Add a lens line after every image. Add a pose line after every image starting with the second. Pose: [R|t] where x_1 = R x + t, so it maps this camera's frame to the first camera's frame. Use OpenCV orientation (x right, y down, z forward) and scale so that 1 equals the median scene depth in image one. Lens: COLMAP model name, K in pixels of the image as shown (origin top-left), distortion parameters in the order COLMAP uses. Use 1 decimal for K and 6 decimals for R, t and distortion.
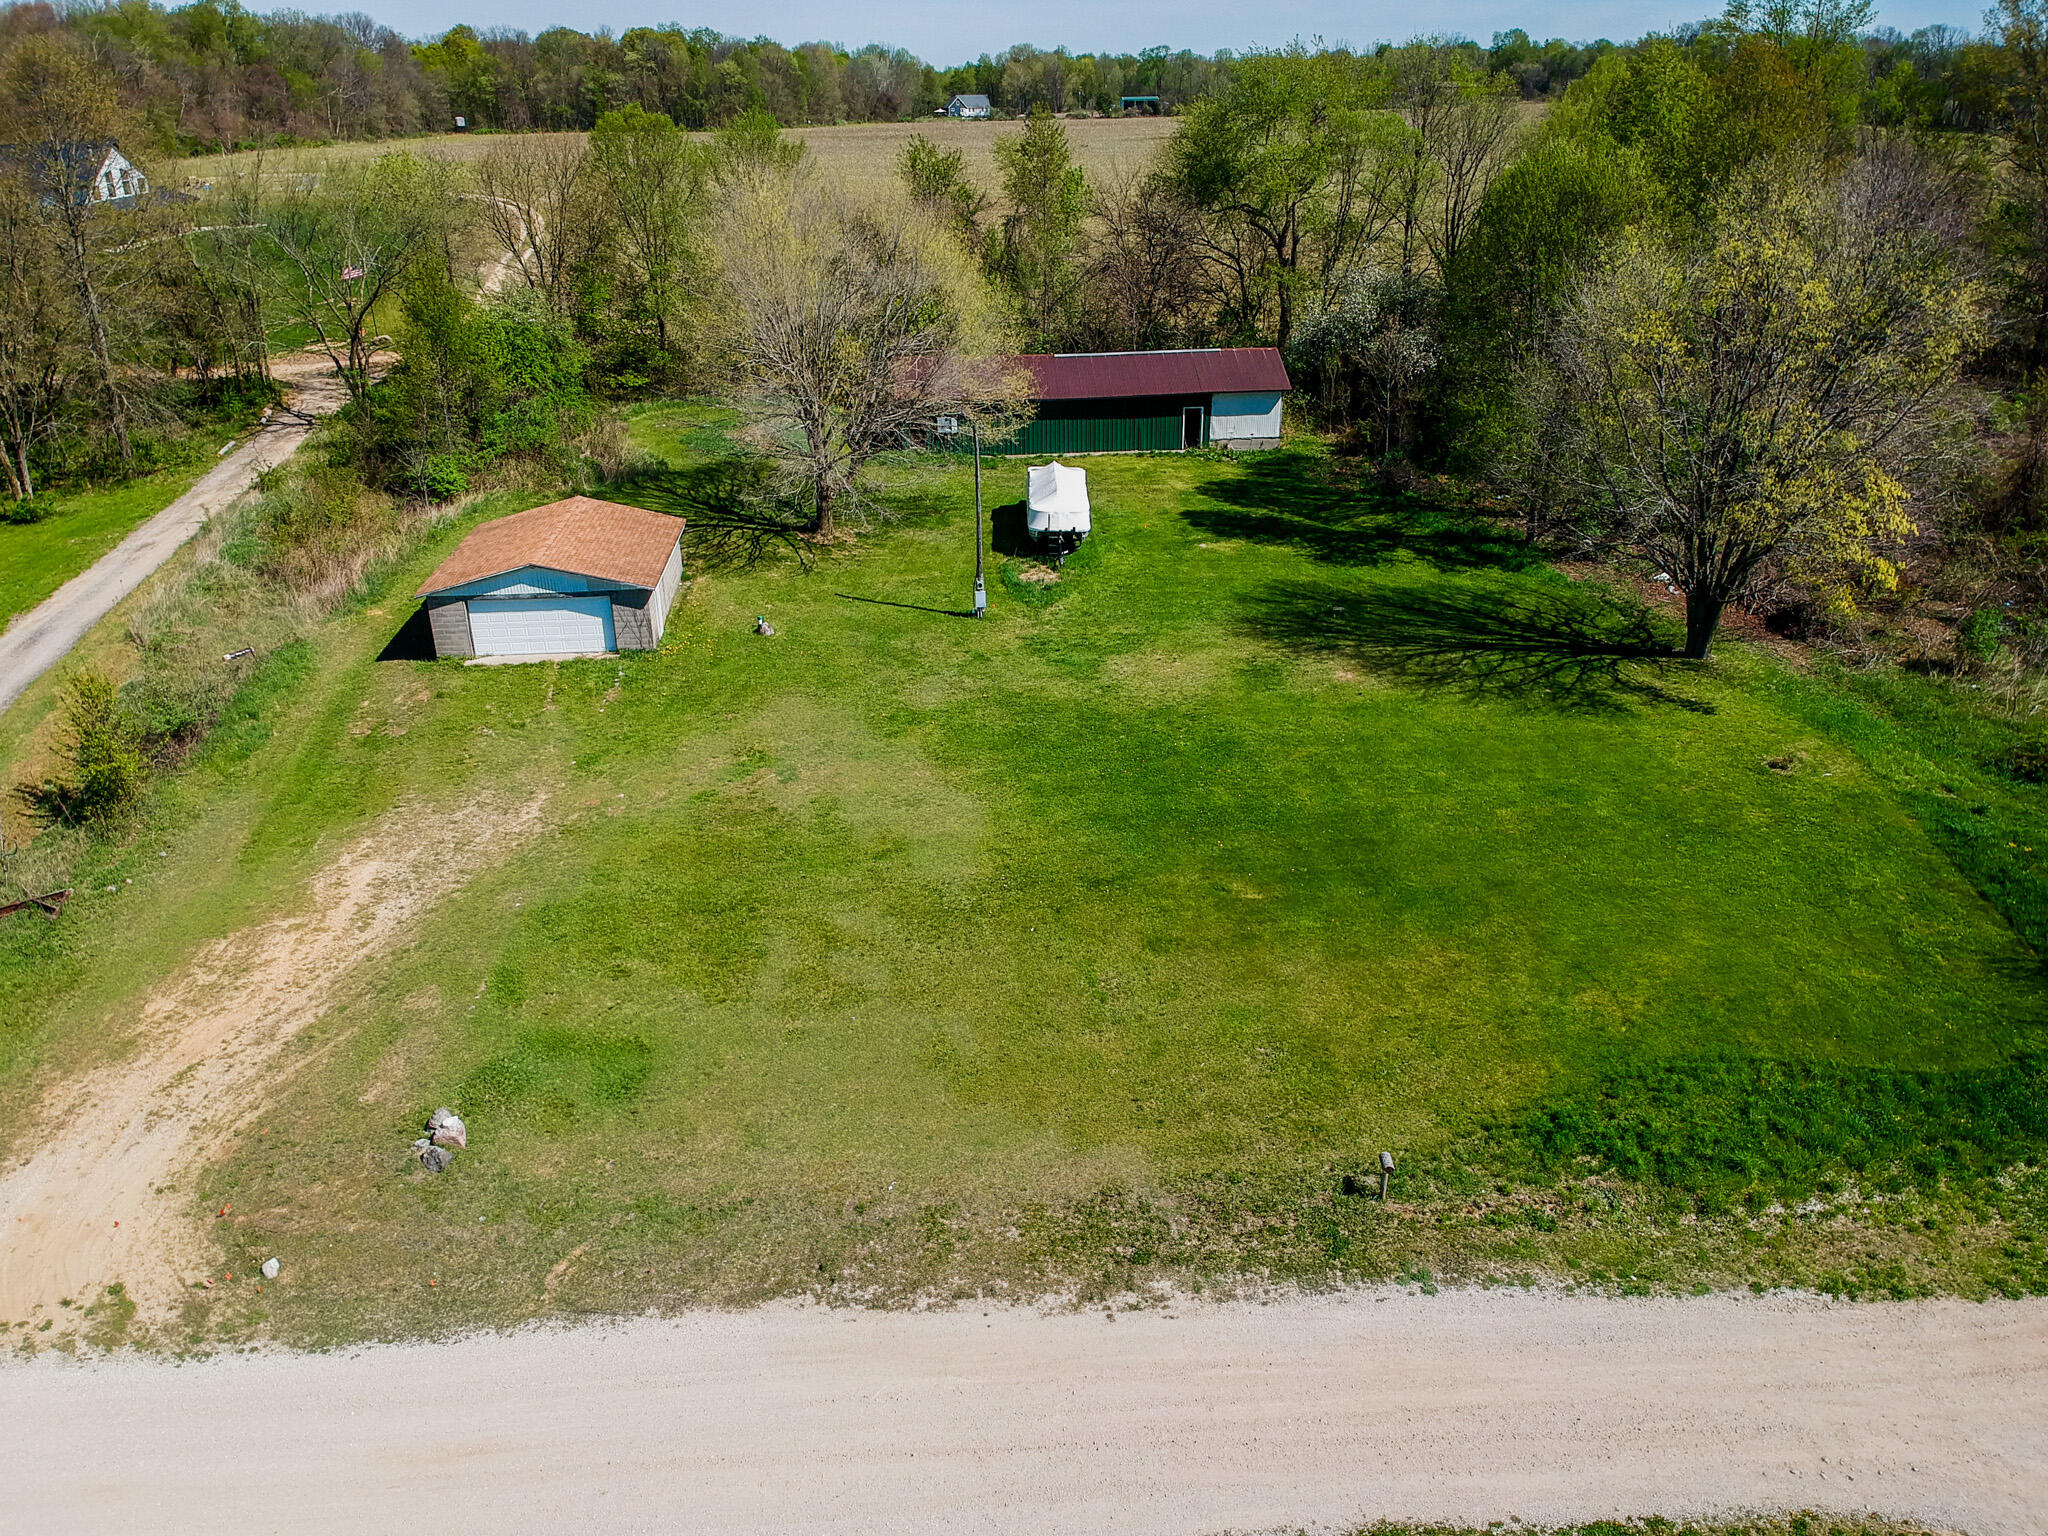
lens RADIAL K [[1515.3, 0, 1024.0], [0, 1515.3, 768.0], [0, 0, 1]] dist [0.088686, -0.164173]
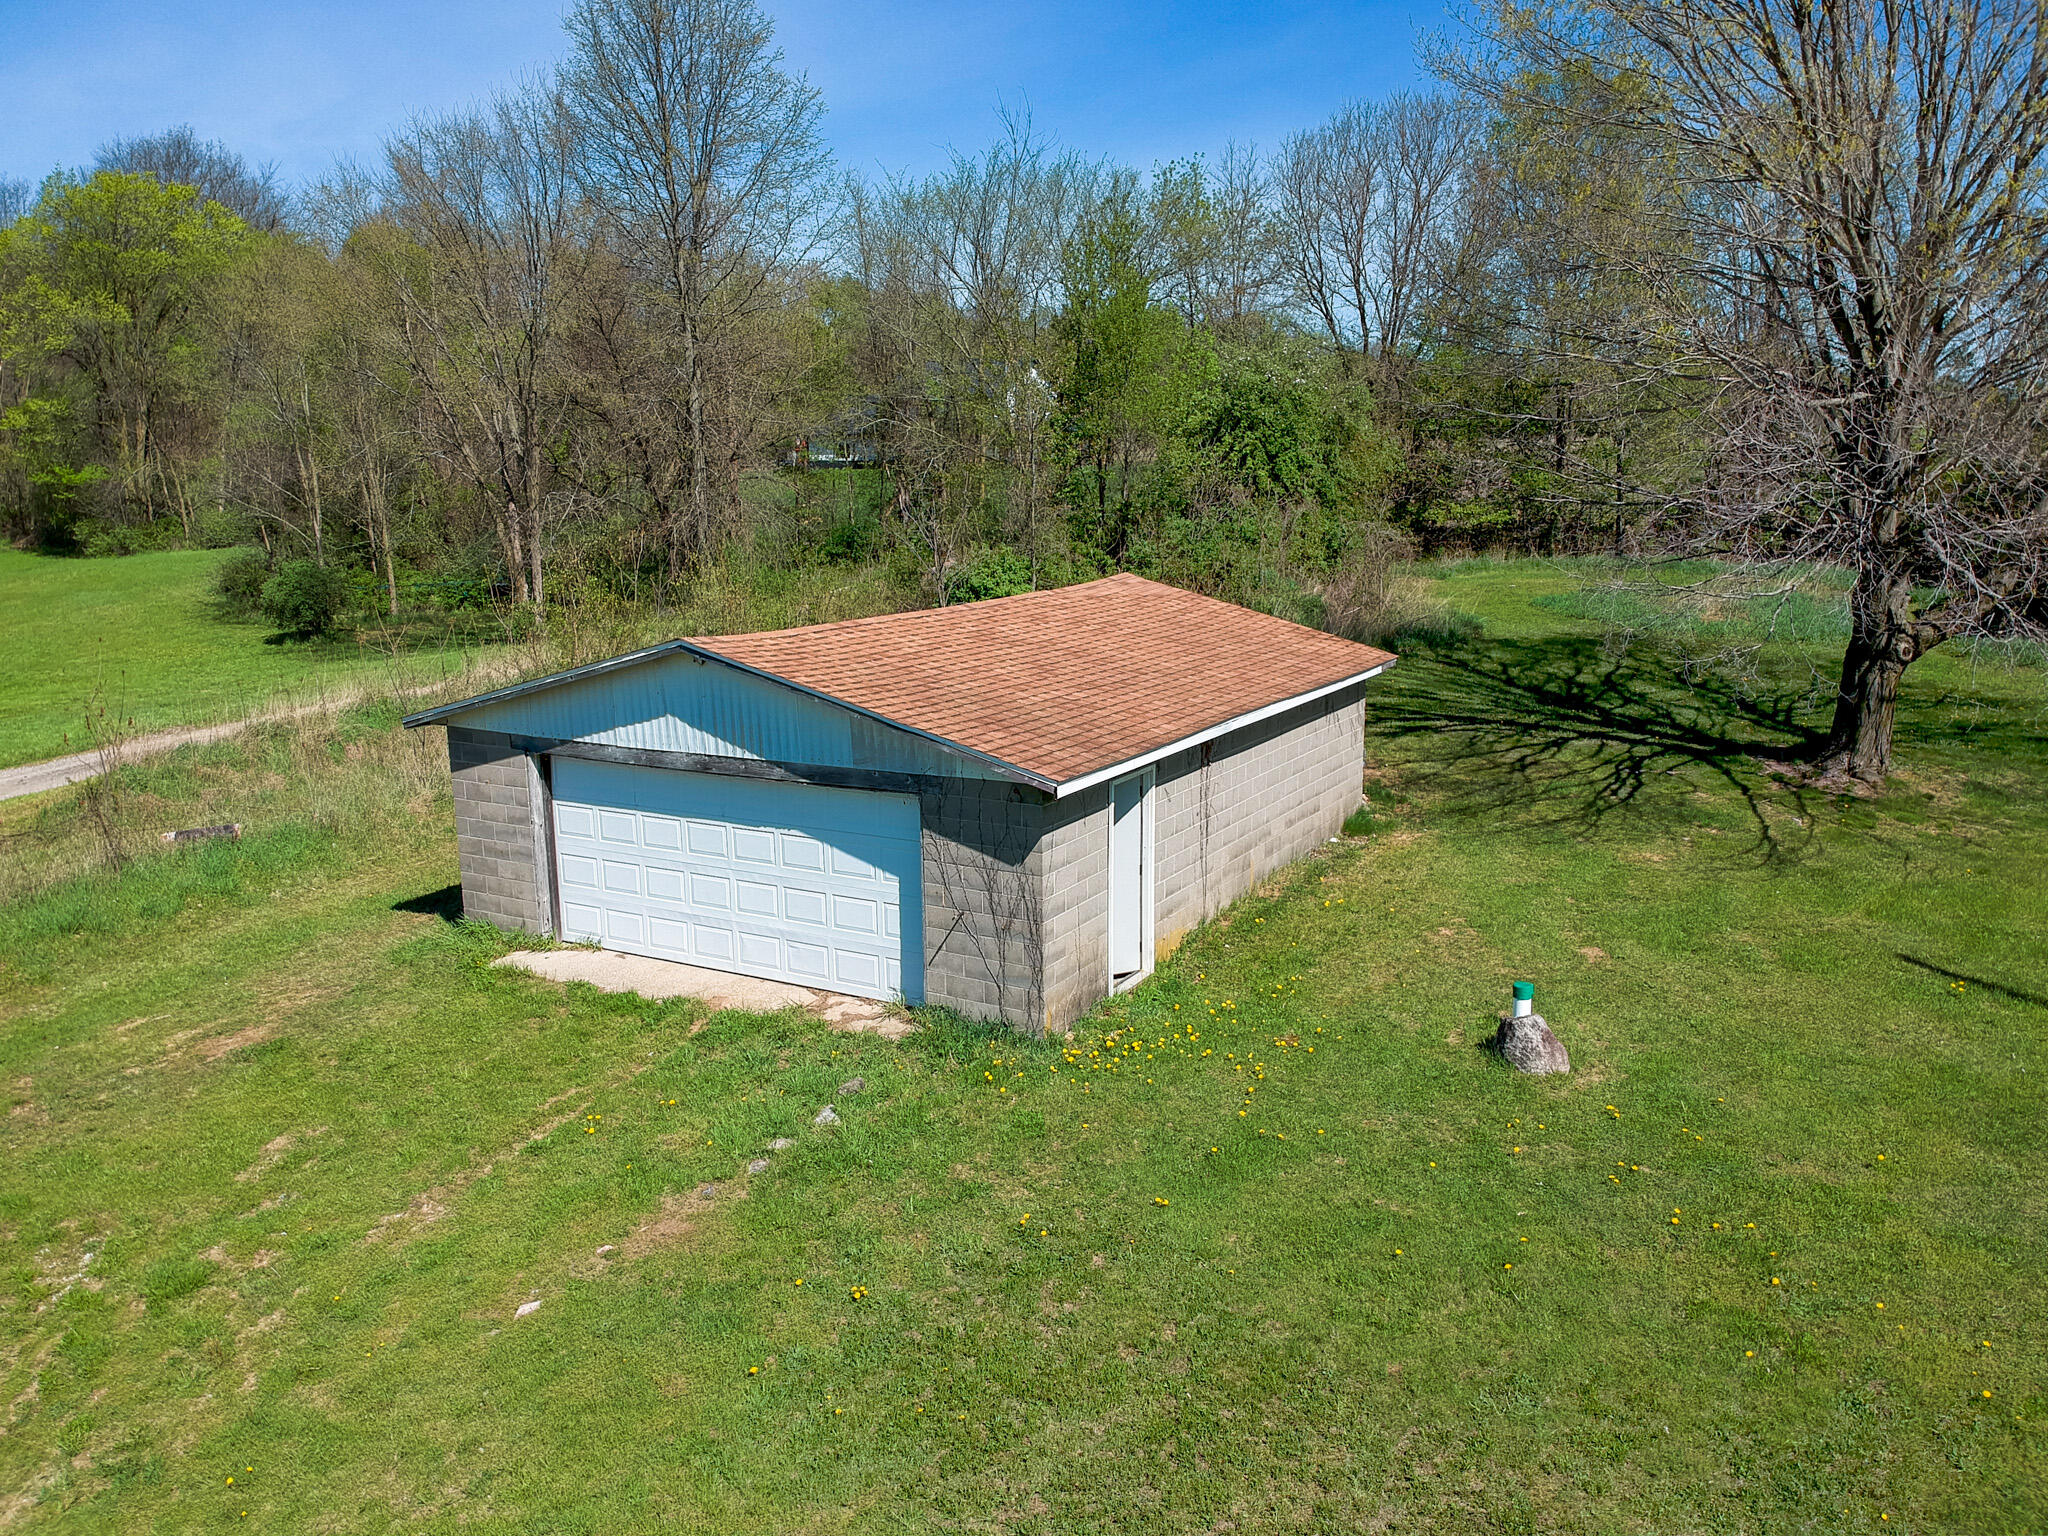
lens RADIAL K [[1538.5, 0, 1023.7], [0, 1538.5, 722.4], [0, 0, 1]] dist [0.101357, -0.200788]
pose [[0.813422, 0.089389, -0.574765, -0.117022], [-0.227656, 0.958222, -0.173158, -0.090802], [0.535274, 0.271699, 0.799789, 0.864380]]
